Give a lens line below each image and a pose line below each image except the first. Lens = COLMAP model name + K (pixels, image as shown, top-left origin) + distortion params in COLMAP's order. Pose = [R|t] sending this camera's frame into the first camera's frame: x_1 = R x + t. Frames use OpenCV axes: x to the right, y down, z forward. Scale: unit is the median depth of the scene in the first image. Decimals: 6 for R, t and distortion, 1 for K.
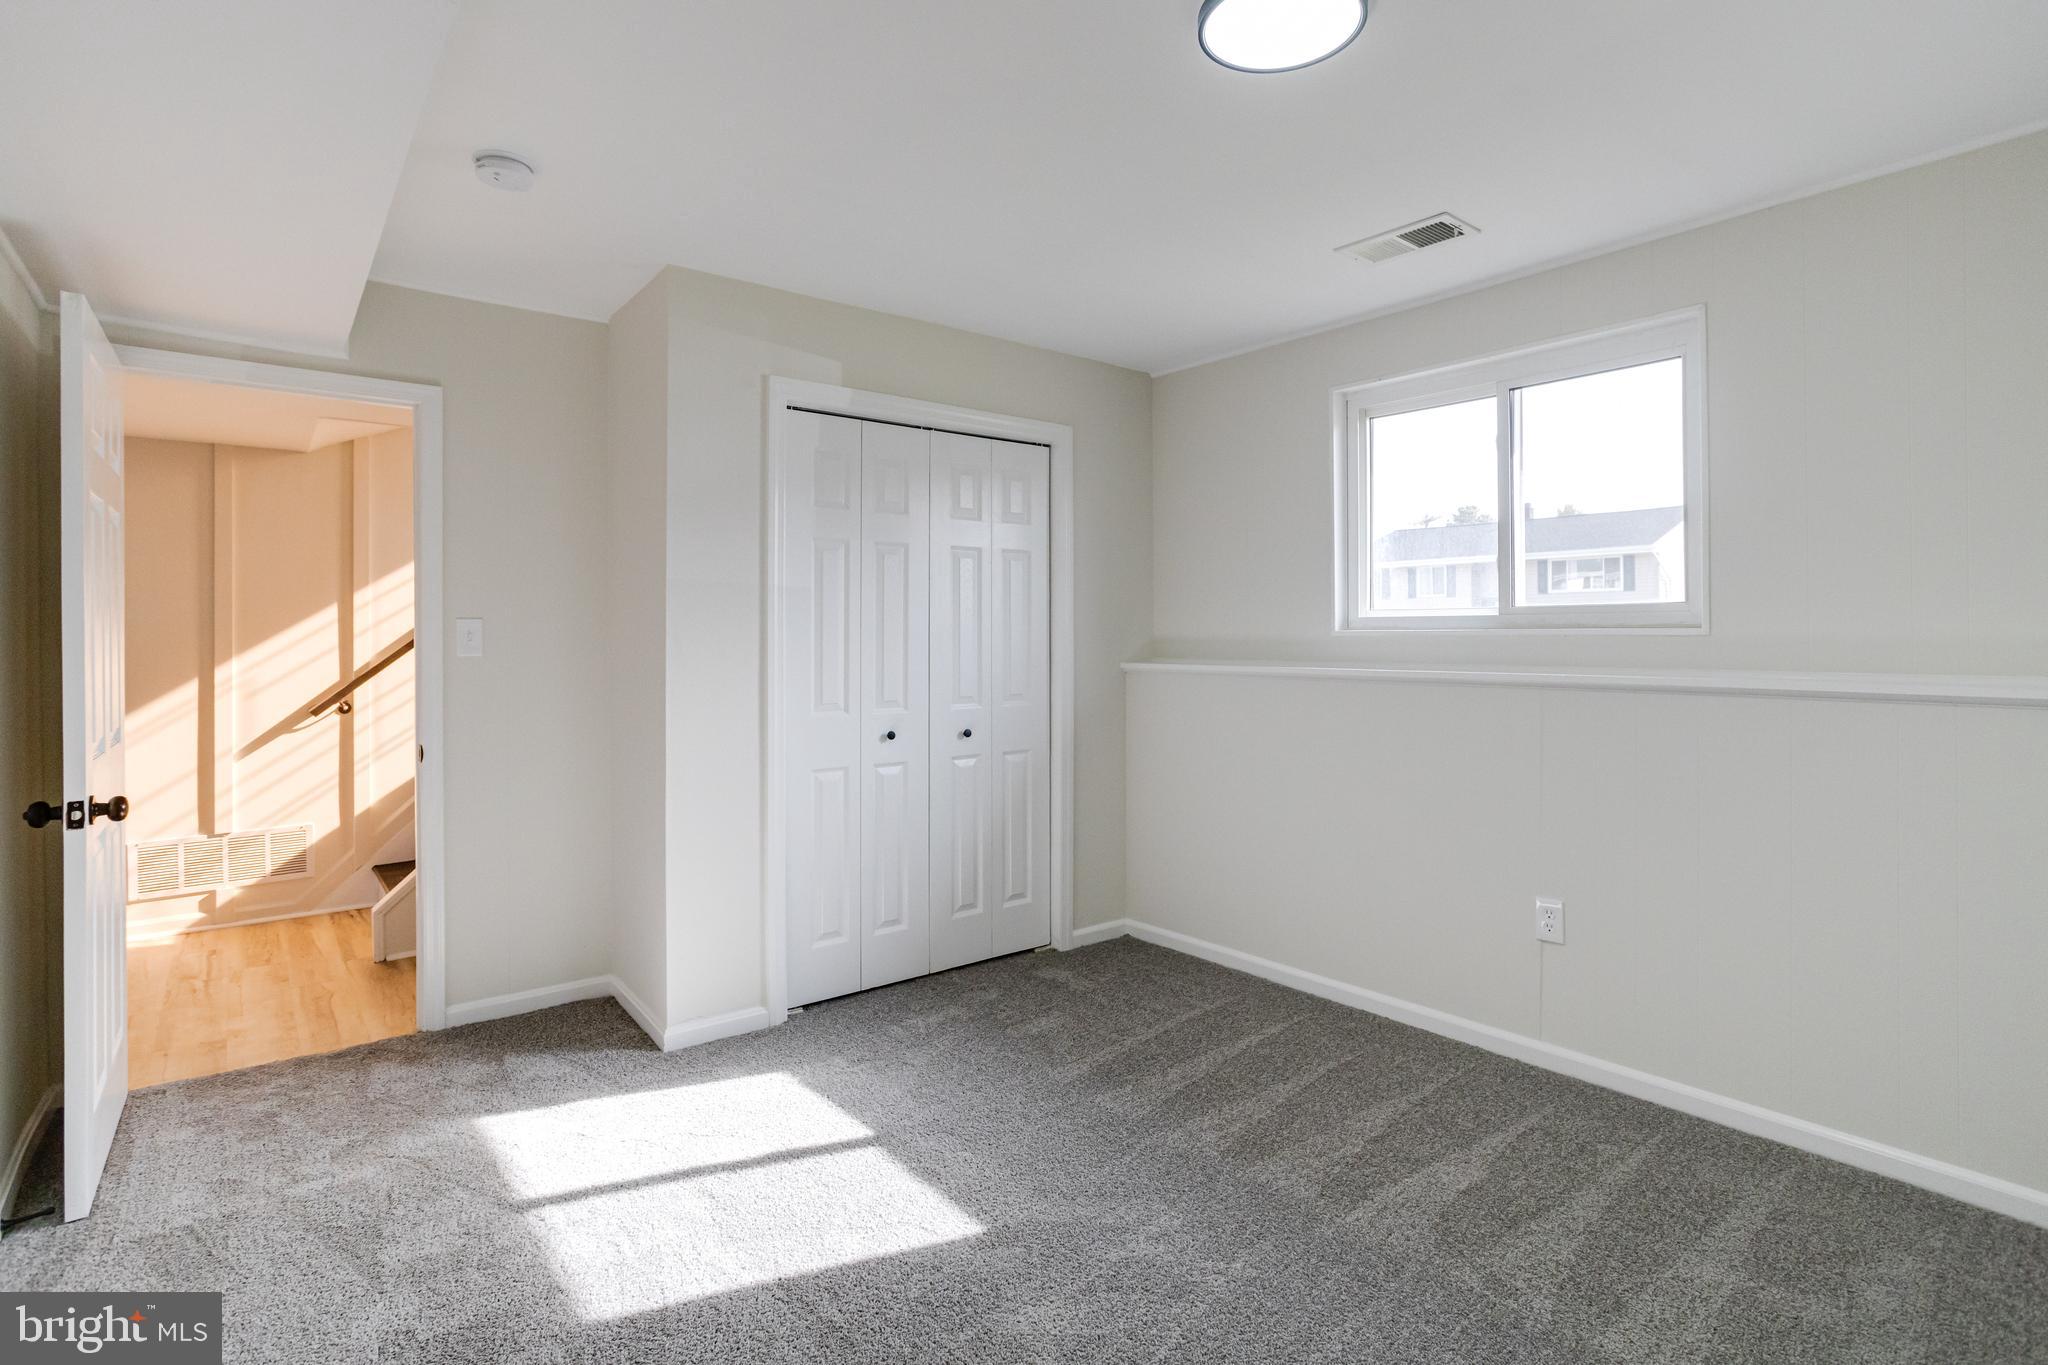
lens RADIAL K [[985.2, 0, 1048.0], [0, 985.2, 646.9], [0, 0, 1]] dist [-0.001114, 0.000196]
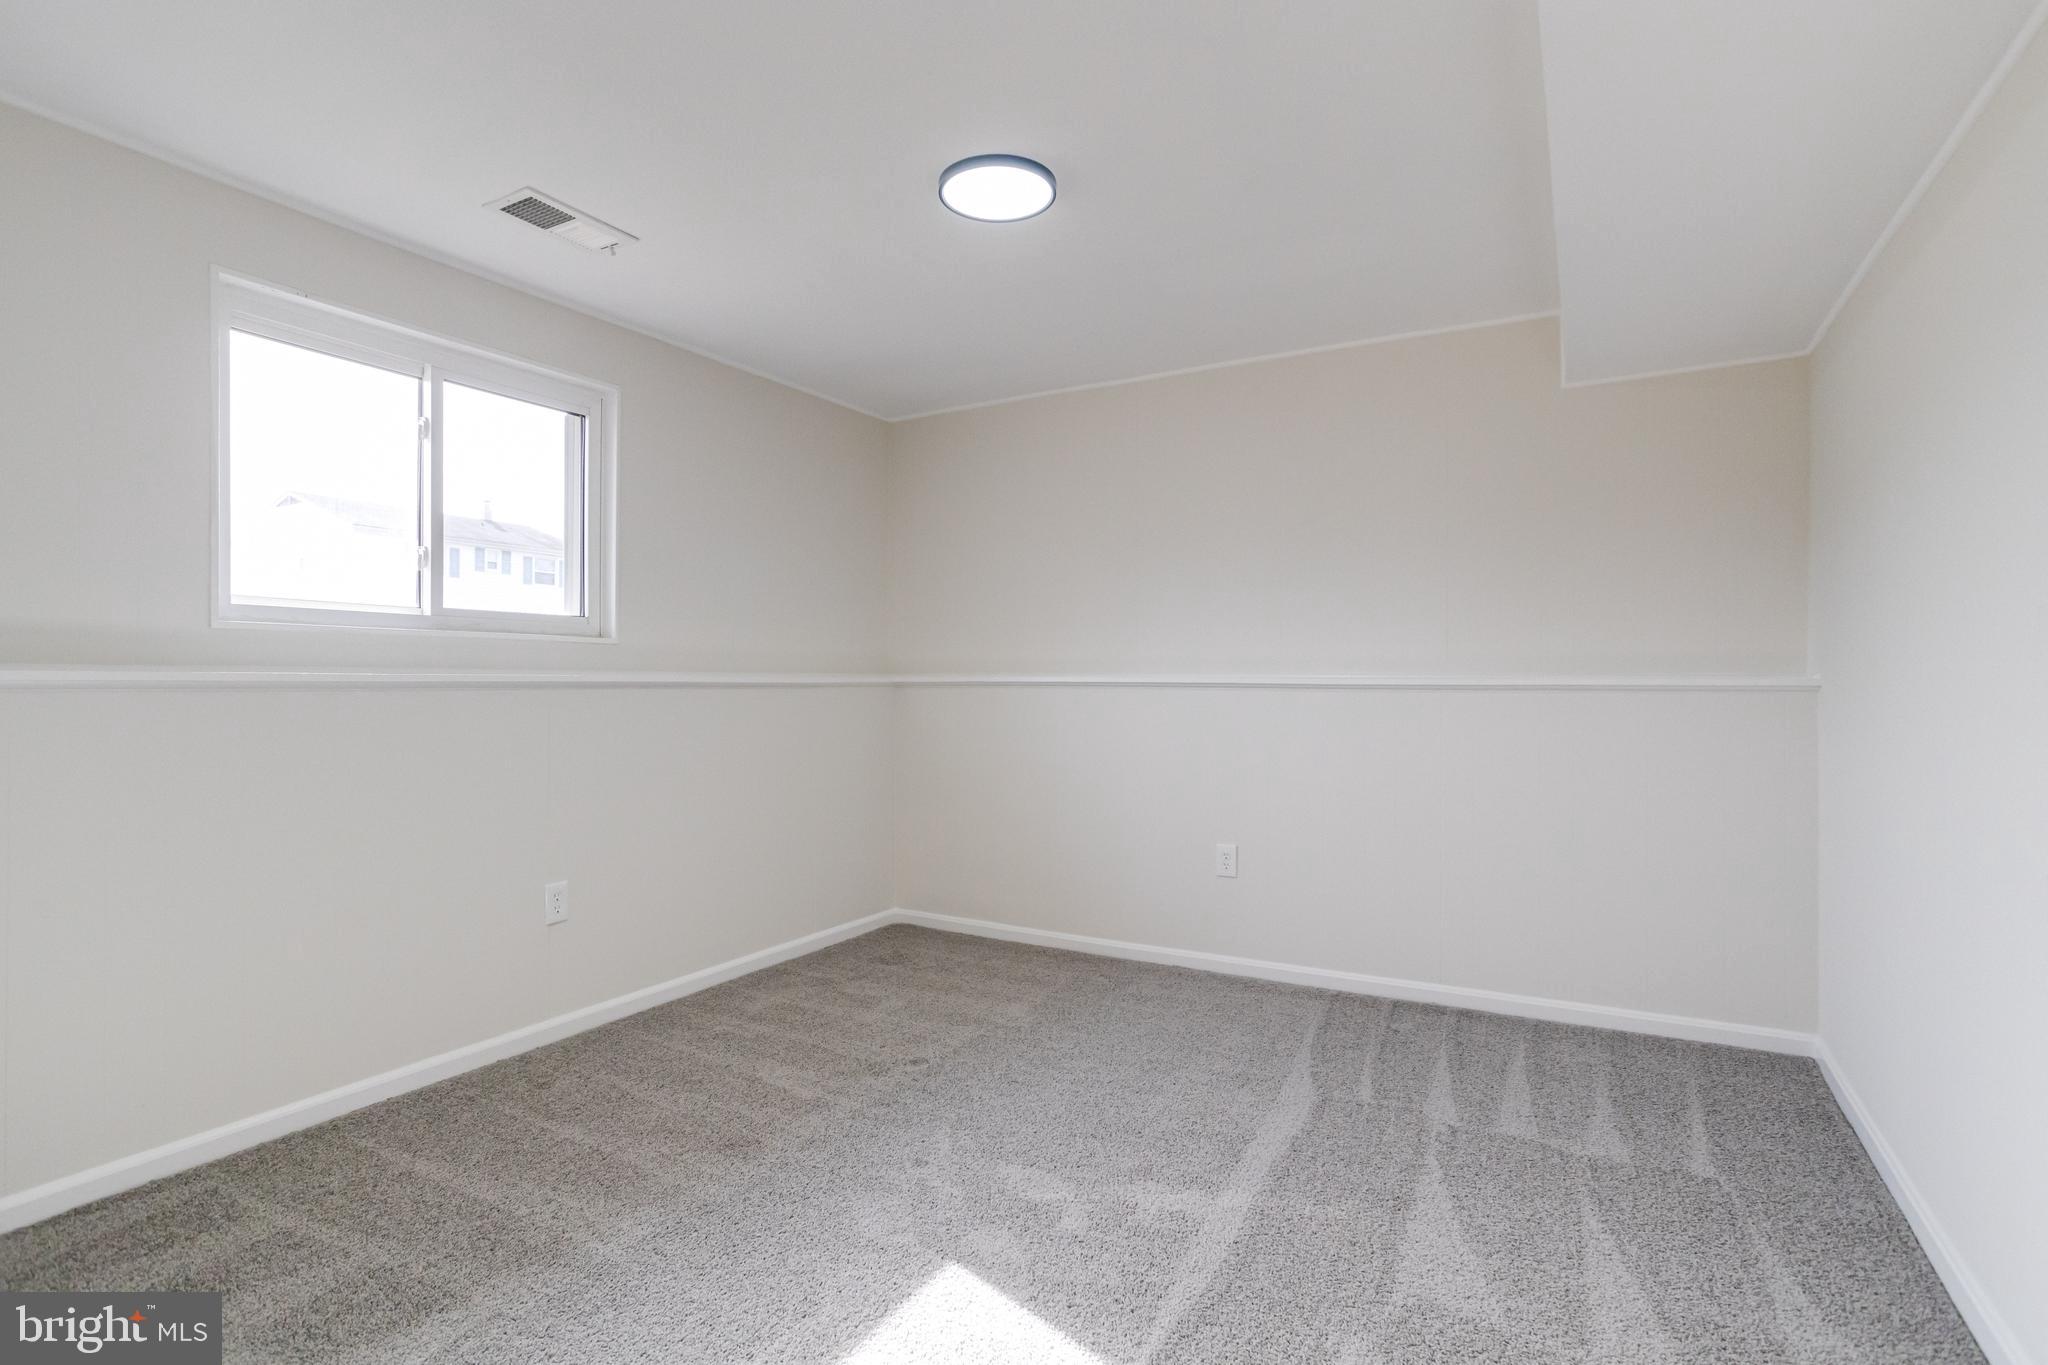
lens RADIAL K [[1001.9, 0, 1011.2], [0, 1001.9, 669.8], [0, 0, 1]] dist [-0.022560, 0.019215]
pose [[-0.356907, 0.007916, 0.934106, -0.654946], [-0.005757, 0.999926, -0.010674, 0.028077], [-0.934122, -0.009188, -0.356835, 0.872095]]
